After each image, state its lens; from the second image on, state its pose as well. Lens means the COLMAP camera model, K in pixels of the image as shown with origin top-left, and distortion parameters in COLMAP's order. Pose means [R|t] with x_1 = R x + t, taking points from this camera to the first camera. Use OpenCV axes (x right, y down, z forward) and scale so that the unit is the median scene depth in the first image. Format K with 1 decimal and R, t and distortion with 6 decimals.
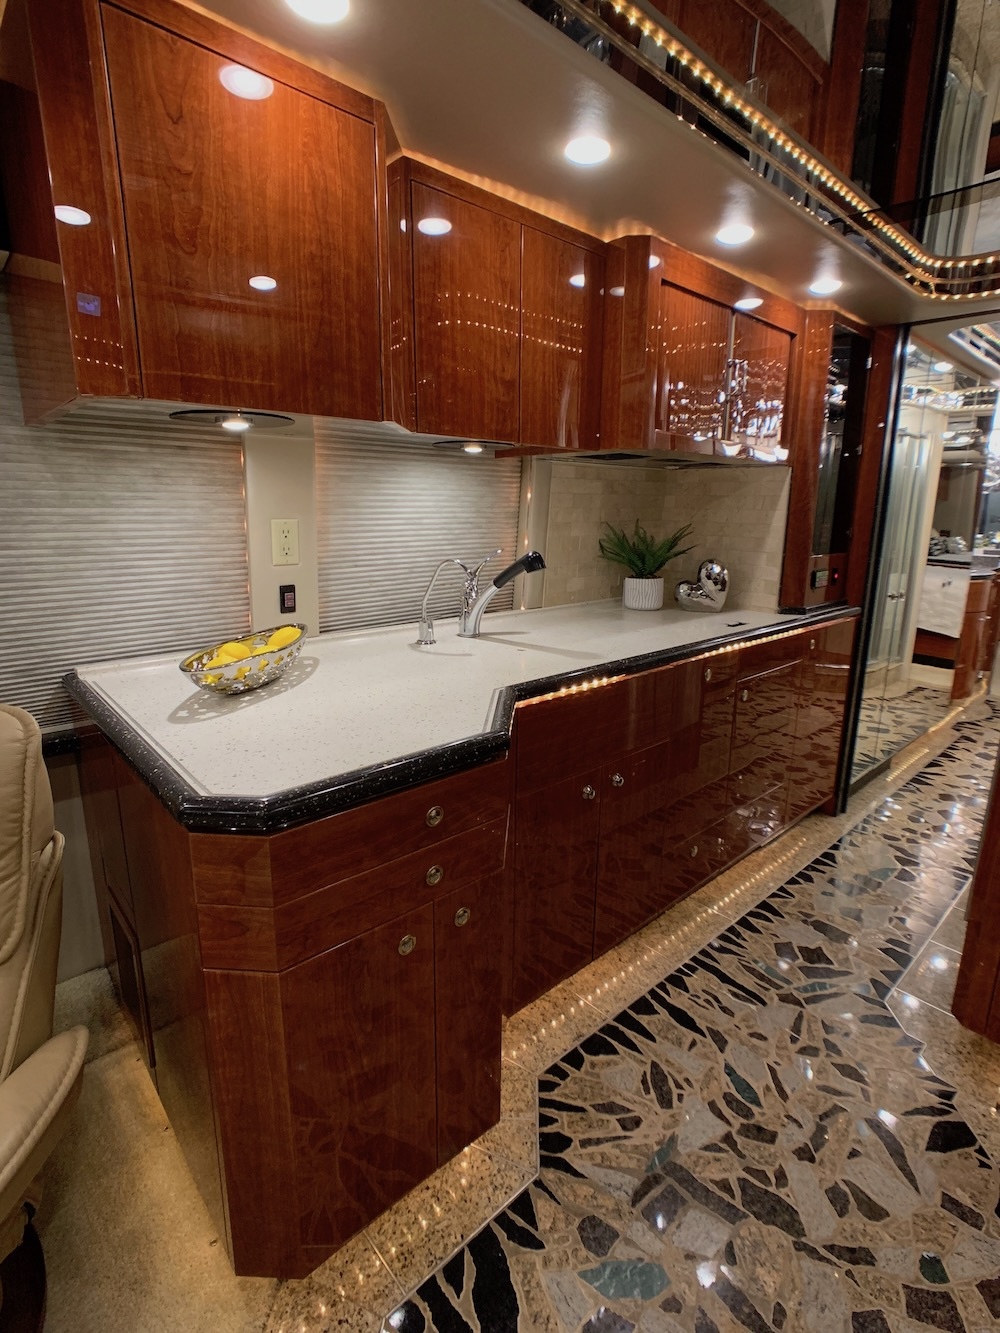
lens RADIAL K [[660.7, 0, 512.5], [0, 660.7, 651.8], [0, 0, 1]] dist [-0.030997, 0.013693]
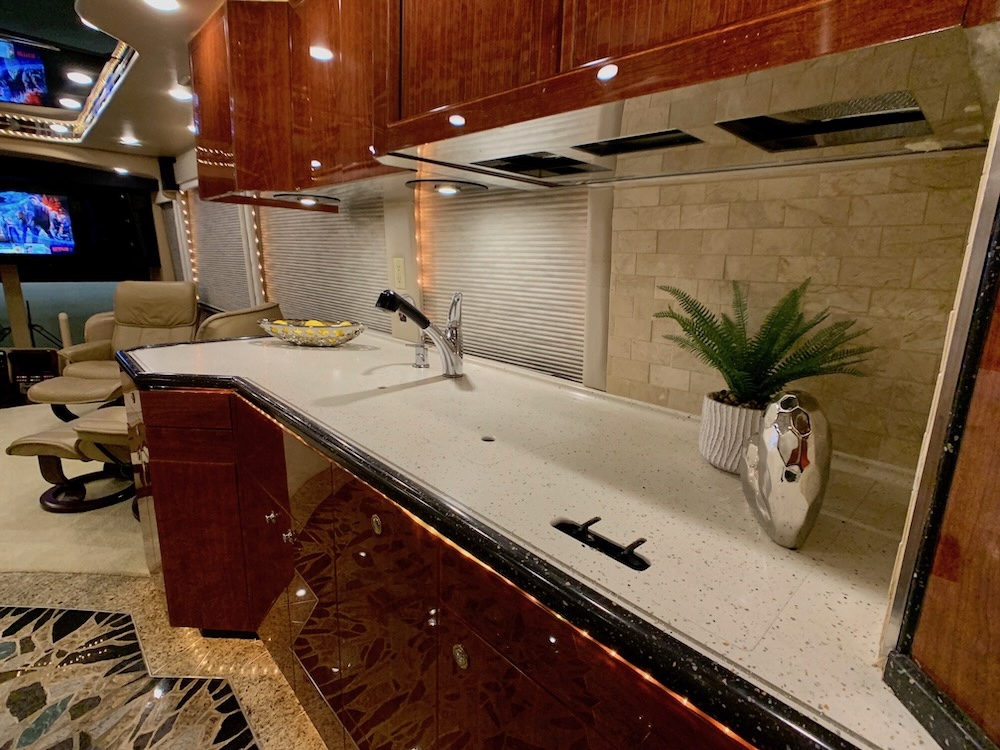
lens RADIAL K [[495.7, 0, 504.7], [0, 495.7, 359.6], [0, 0, 1]] dist [-0.030997, 0.013693]
pose [[0.025843, 0.189564, -0.981528, 0.897636], [-0.250974, 0.951640, 0.177184, -0.266932], [0.967649, 0.241759, 0.072169, 1.334181]]
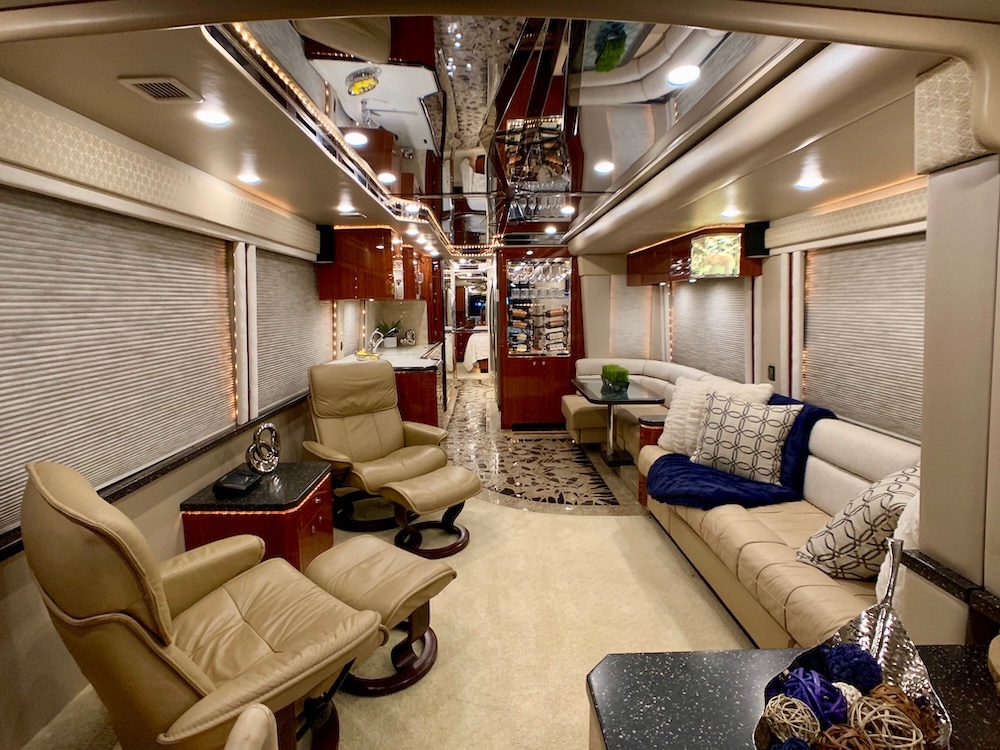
lens RADIAL K [[495.7, 0, 493.1], [0, 495.7, 362.8], [0, 0, 1]] dist [-0.030997, 0.013693]
pose [[0.669889, -0.113471, 0.733739, -1.889255], [0.189027, 0.981753, -0.020752, 0.224708], [-0.717995, 0.152598, 0.679115, -1.387619]]
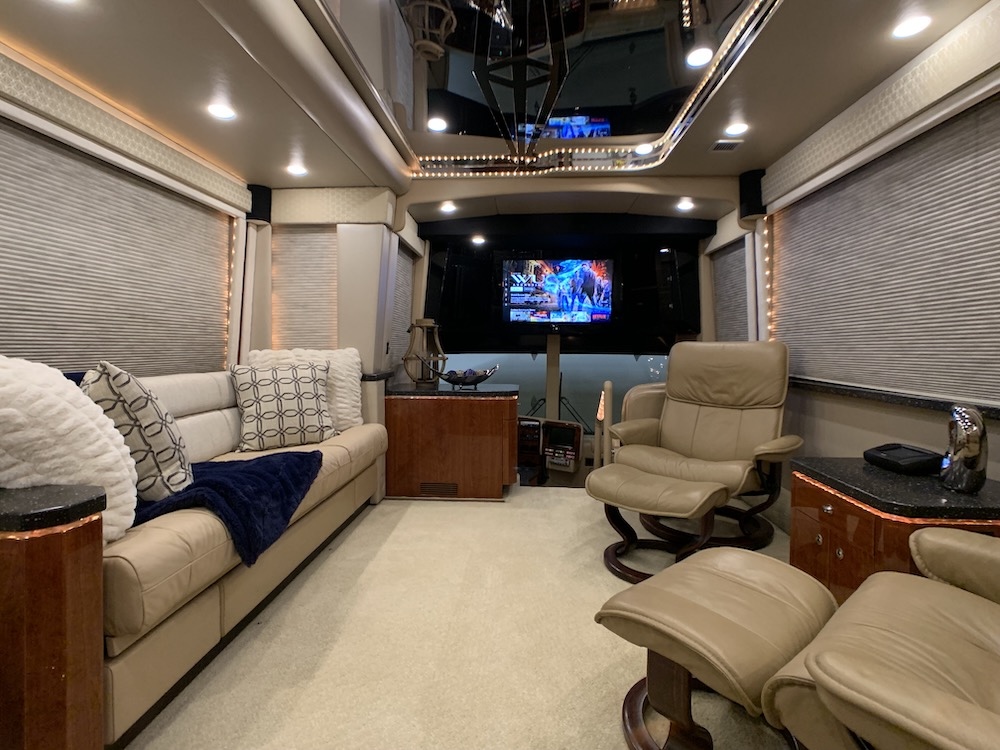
lens RADIAL K [[495.7, 0, 496.1], [0, 495.7, 356.5], [0, 0, 1]] dist [-0.030997, 0.013693]
pose [[-0.727233, -0.008497, -0.686338, 0.085627], [-0.174088, 0.969511, 0.172458, 0.152750], [0.663947, 0.244901, -0.706540, 0.366709]]
